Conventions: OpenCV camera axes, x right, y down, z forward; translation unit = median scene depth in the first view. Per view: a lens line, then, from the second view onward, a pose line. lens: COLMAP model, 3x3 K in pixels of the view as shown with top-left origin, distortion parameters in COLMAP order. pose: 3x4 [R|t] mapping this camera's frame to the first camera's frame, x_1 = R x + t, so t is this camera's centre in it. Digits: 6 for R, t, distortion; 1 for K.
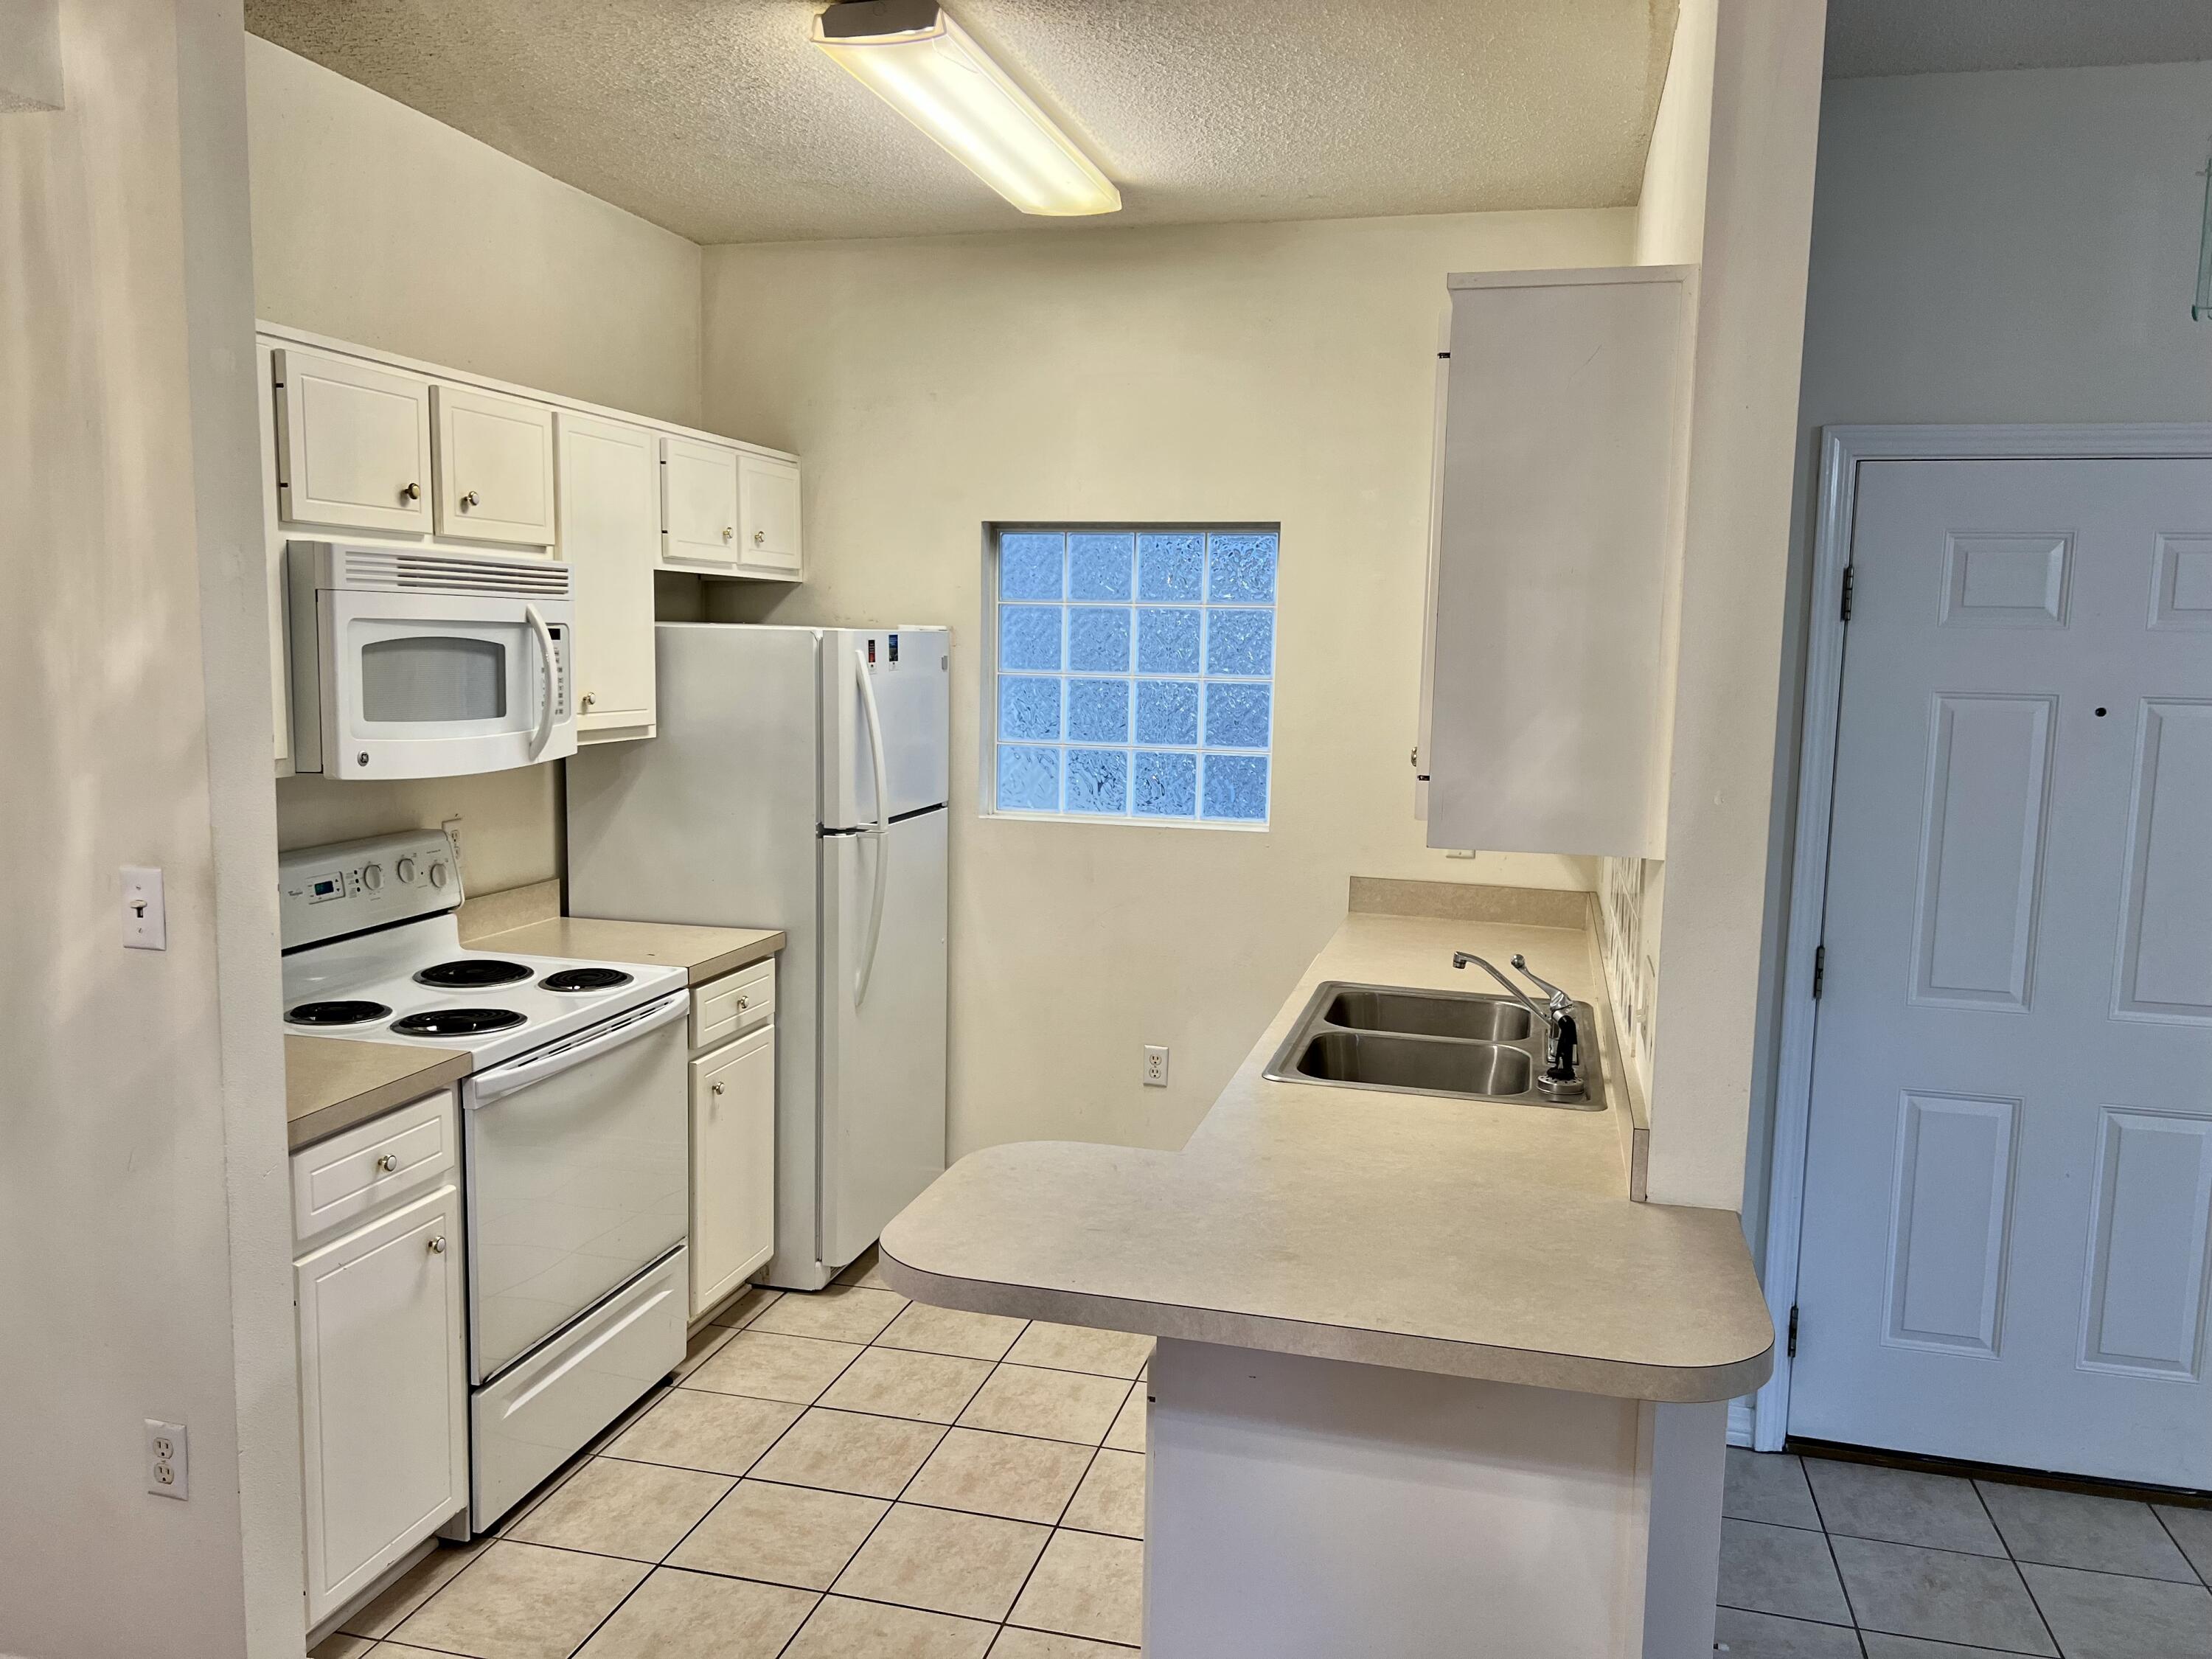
lens RADIAL K [[1662.1, 0, 1110.1], [0, 1662.1, 844.1], [0, 0, 1]] dist [0.065152, -0.070520]
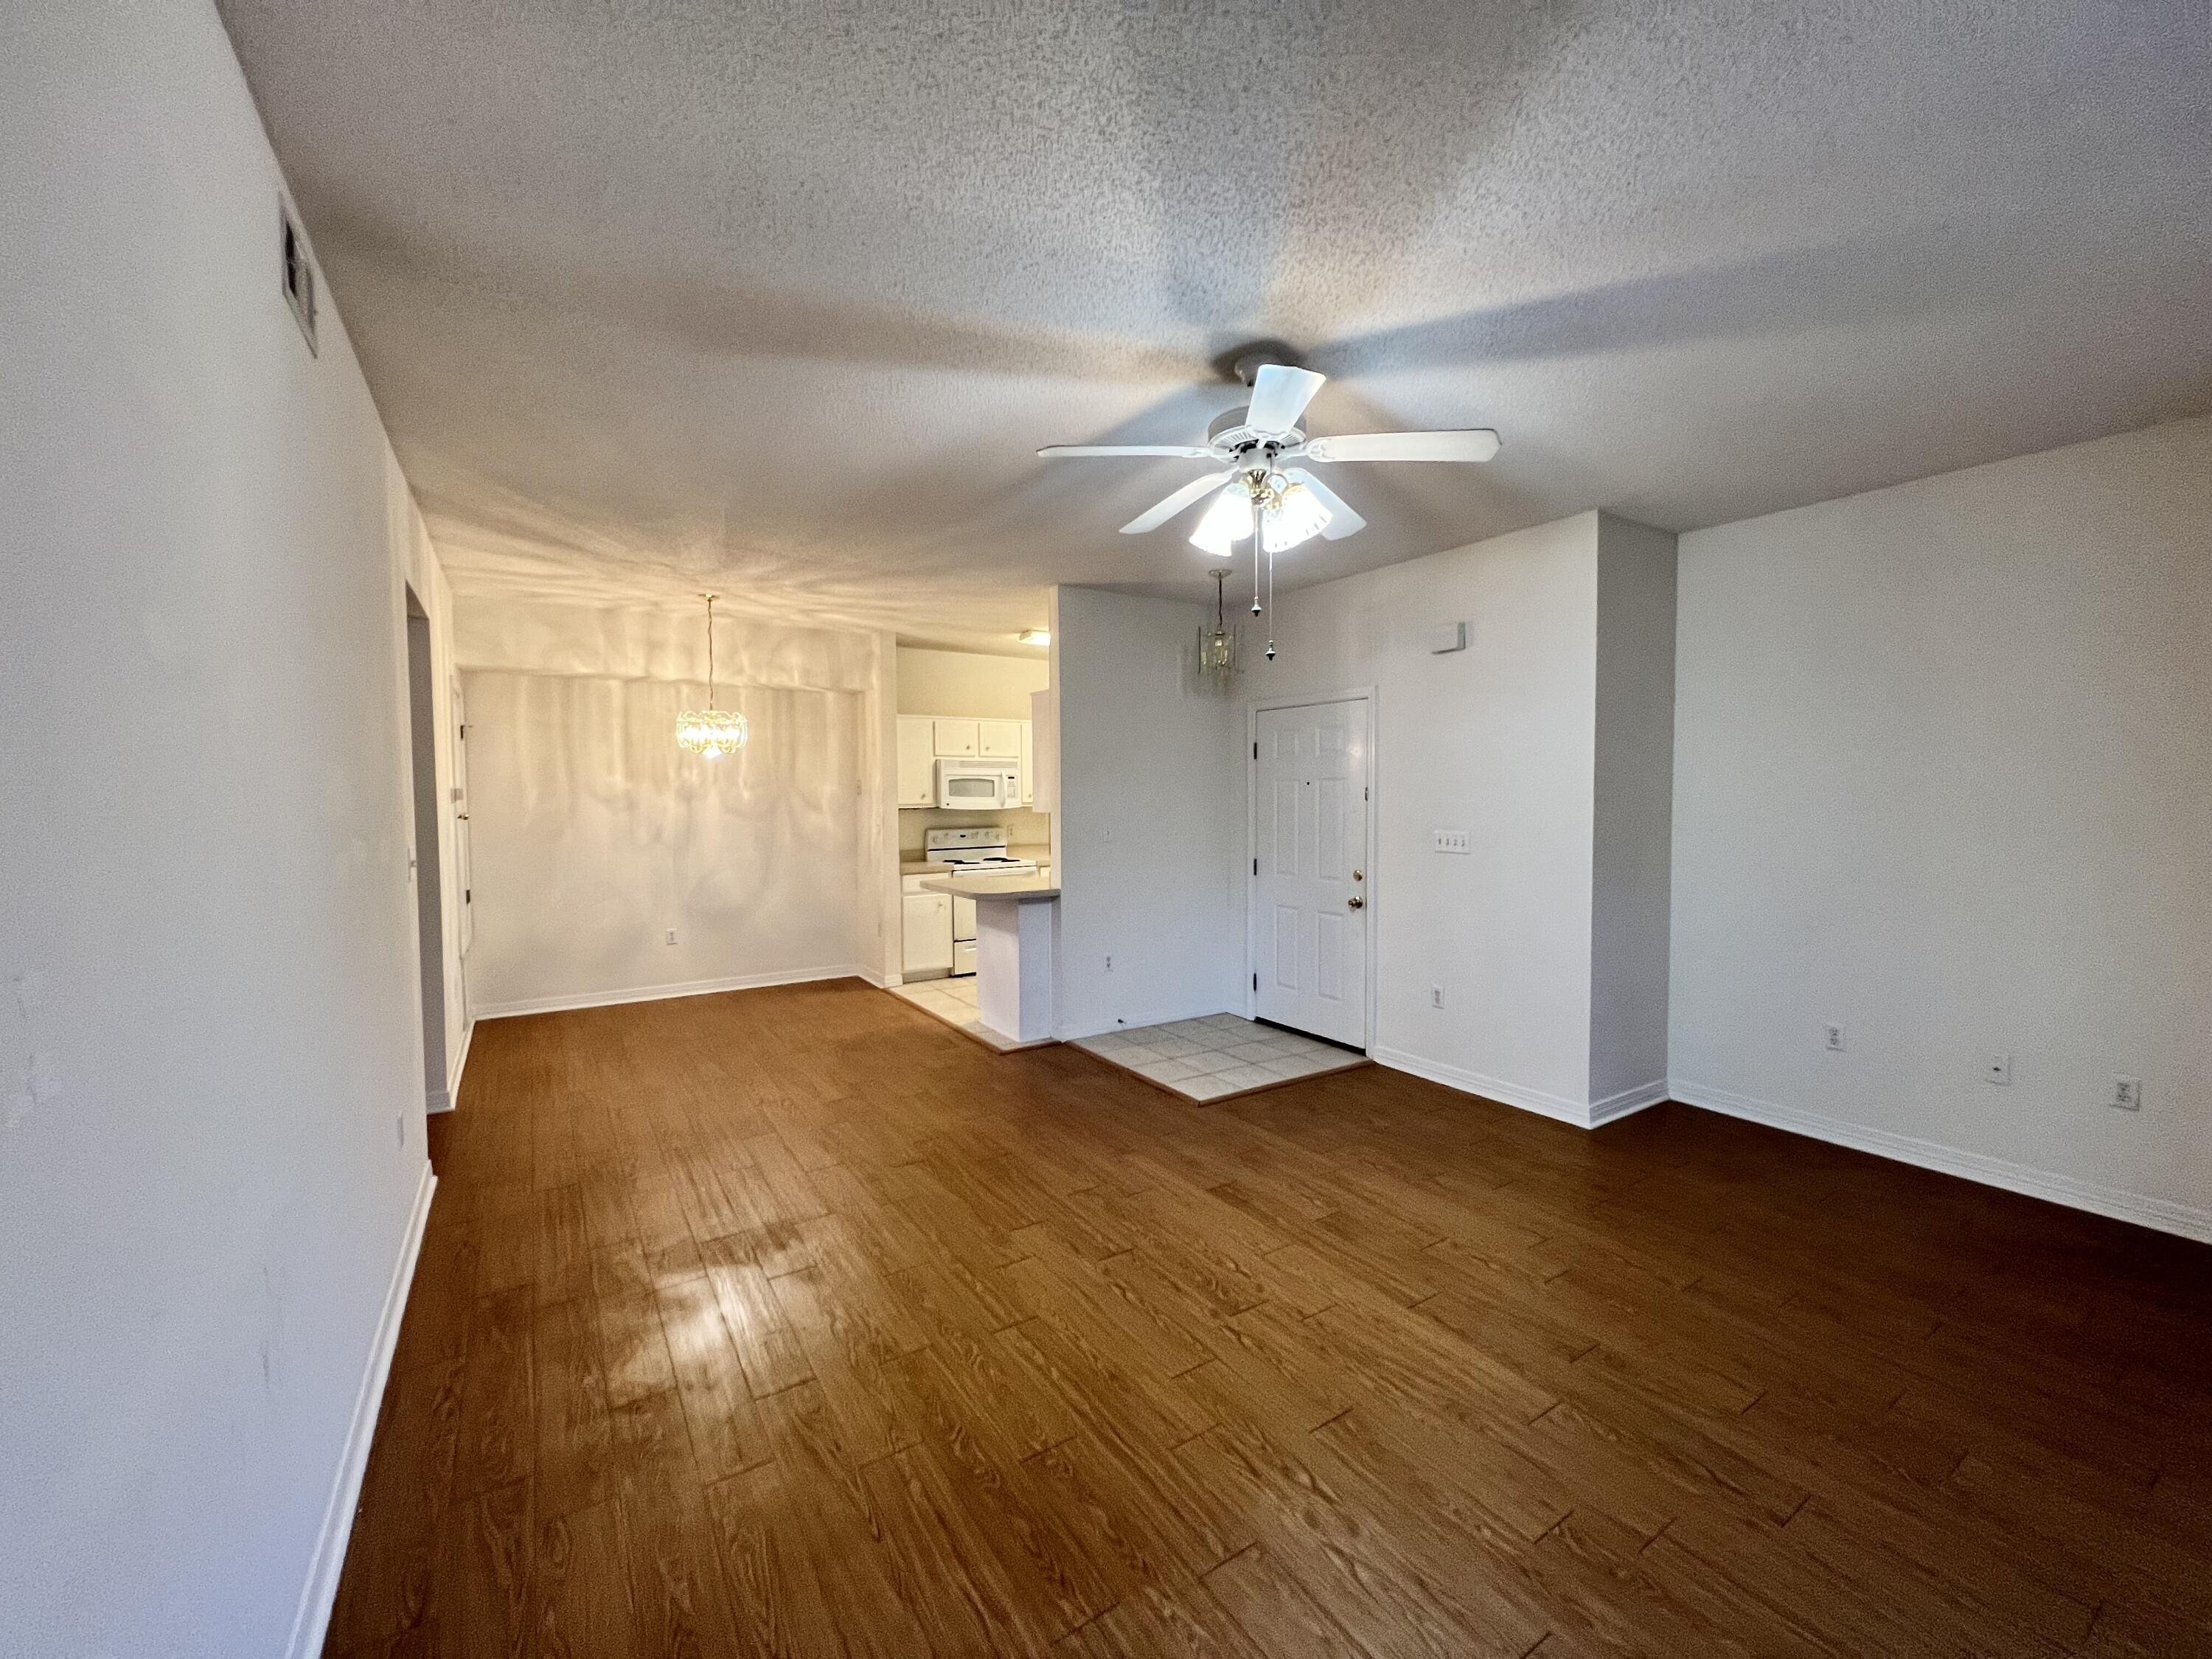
lens RADIAL K [[884.8, 0, 1103.8], [0, 884.8, 825.9], [0, 0, 1]] dist [0.000625, -0.000124]
pose [[0.734412, -0.000473, -0.678704, 1.230206], [-0.065342, 0.995305, -0.071399, 0.125188], [0.675552, 0.096784, 0.730933, -0.405851]]
